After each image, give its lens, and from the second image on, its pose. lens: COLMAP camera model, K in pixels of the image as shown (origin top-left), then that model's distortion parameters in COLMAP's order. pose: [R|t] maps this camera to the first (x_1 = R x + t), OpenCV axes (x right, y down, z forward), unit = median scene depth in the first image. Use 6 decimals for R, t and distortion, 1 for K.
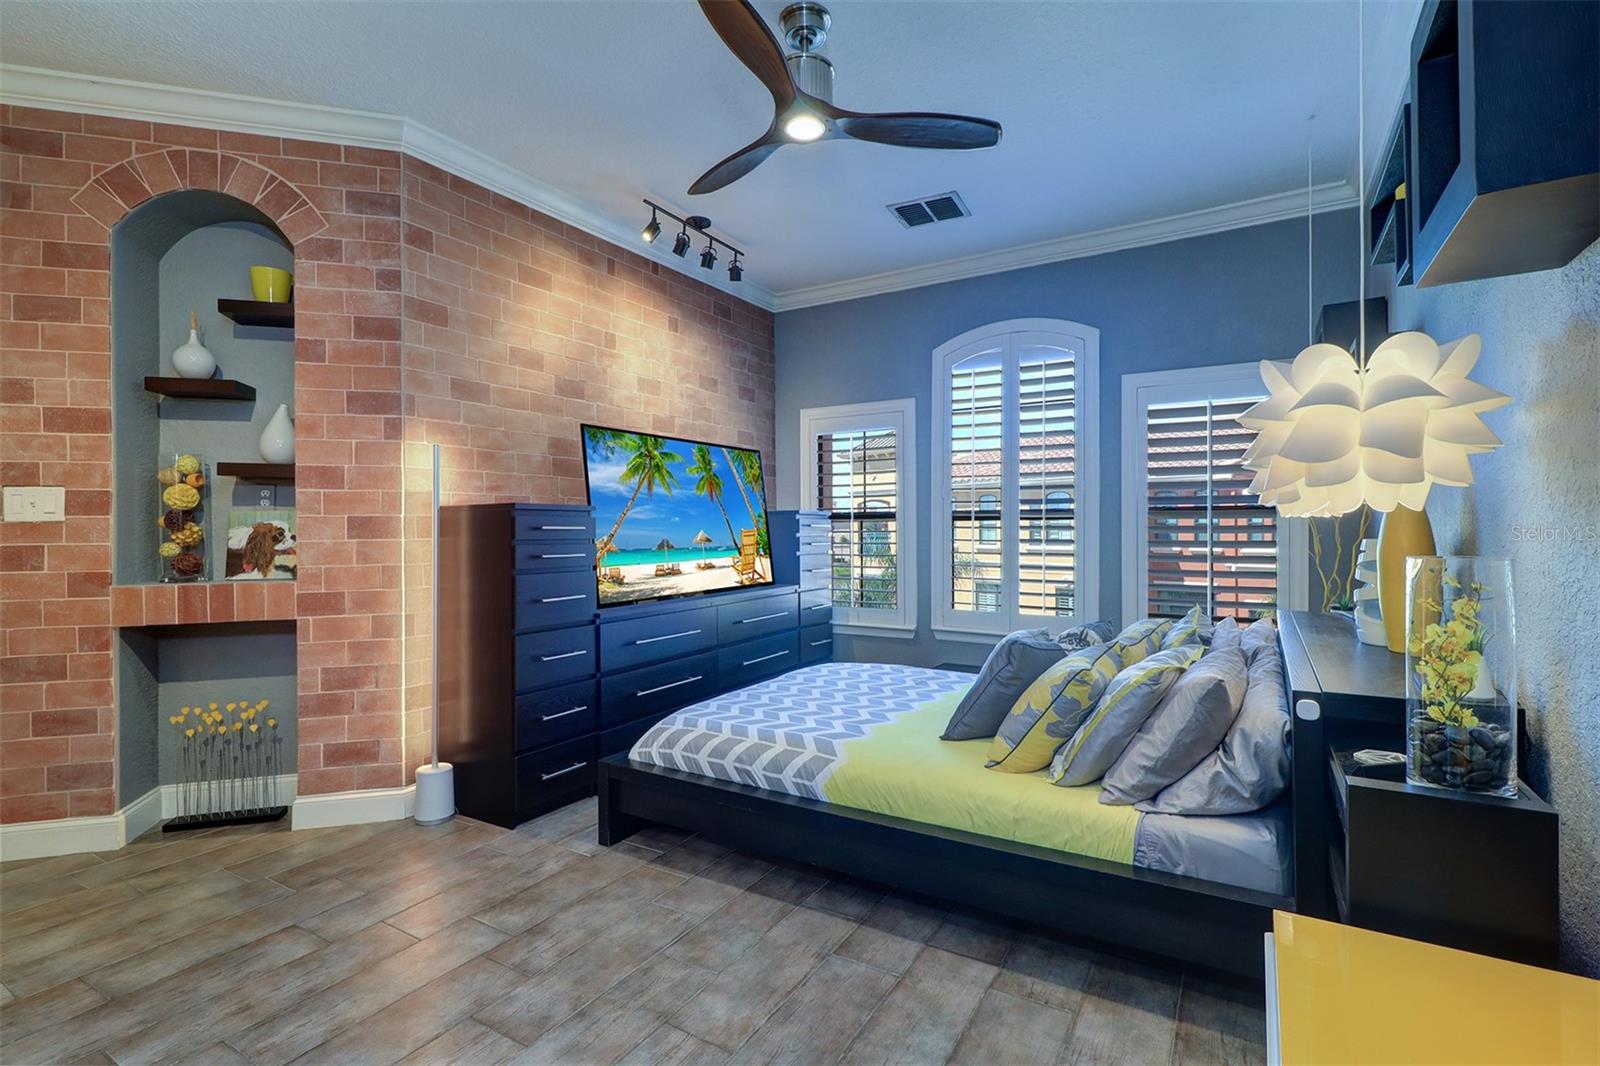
lens RADIAL K [[750.9, 0, 804.7], [0, 750.9, 549.2], [0, 0, 1]] dist [0.006747, 0.001660]
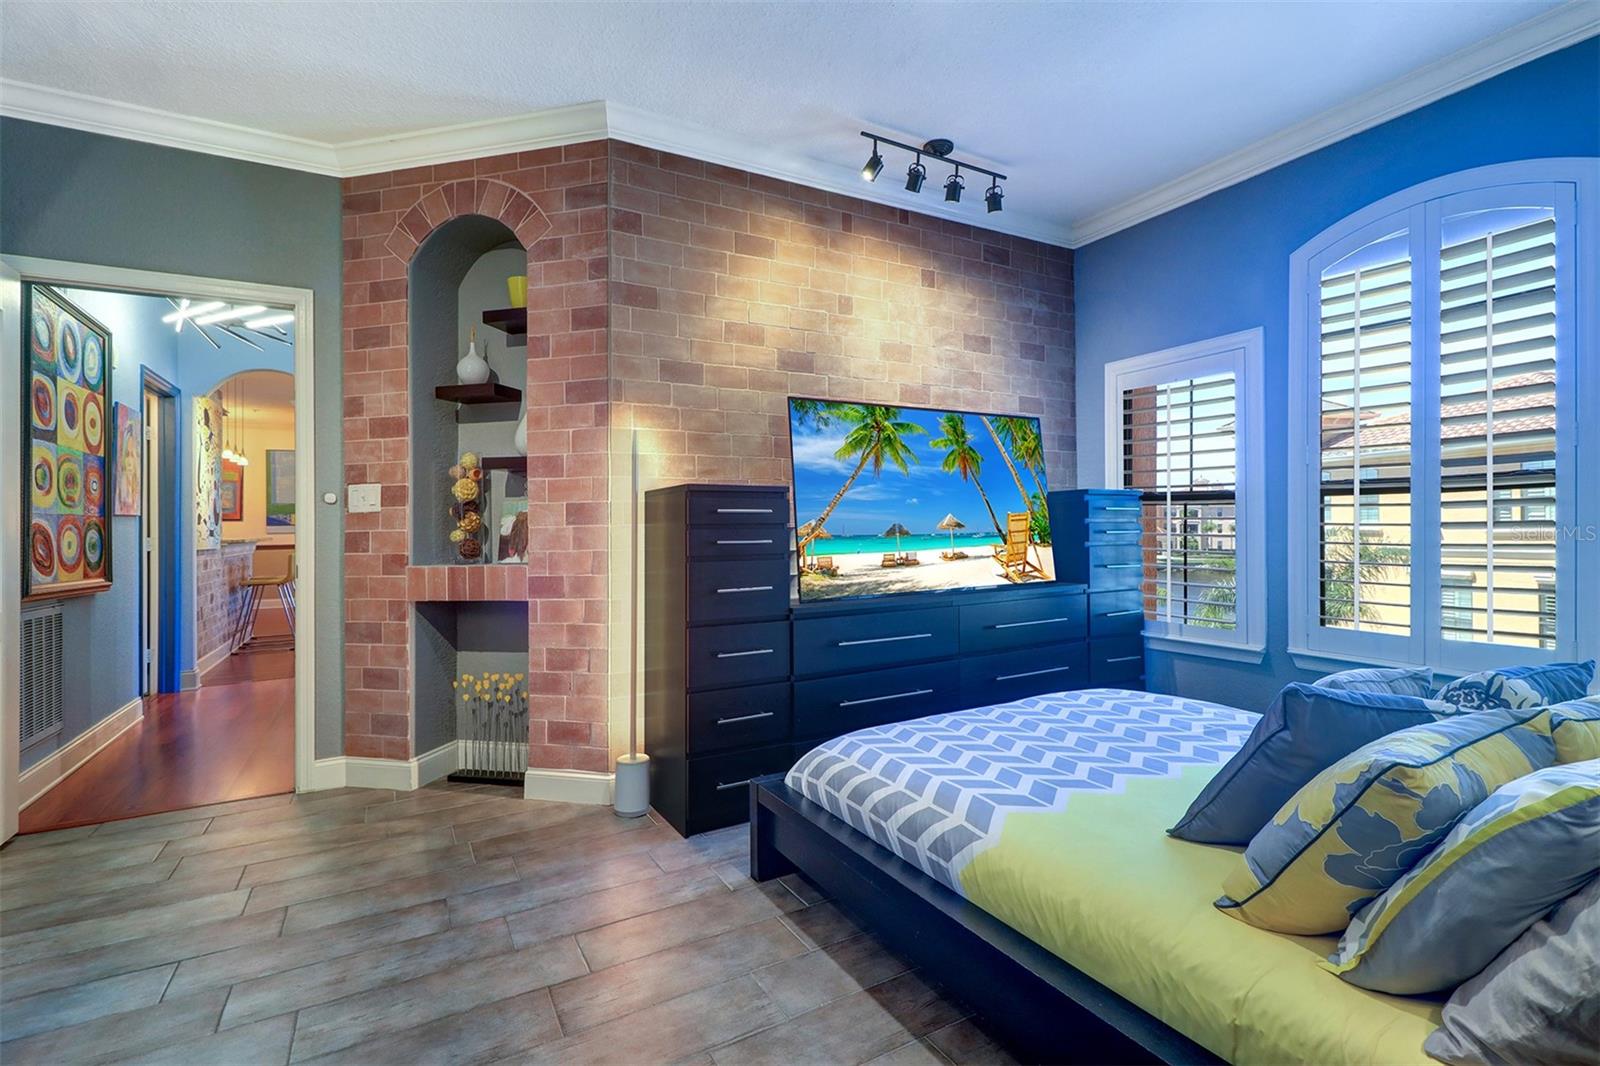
lens RADIAL K [[750.9, 0, 815.6], [0, 750.9, 538.9], [0, 0, 1]] dist [0.006747, 0.001660]
pose [[0.875556, -0.000385, -0.483117, 0.175784], [-0.002233, 0.999986, -0.004844, 0.009015], [0.483112, 0.005319, 0.875542, 0.240328]]
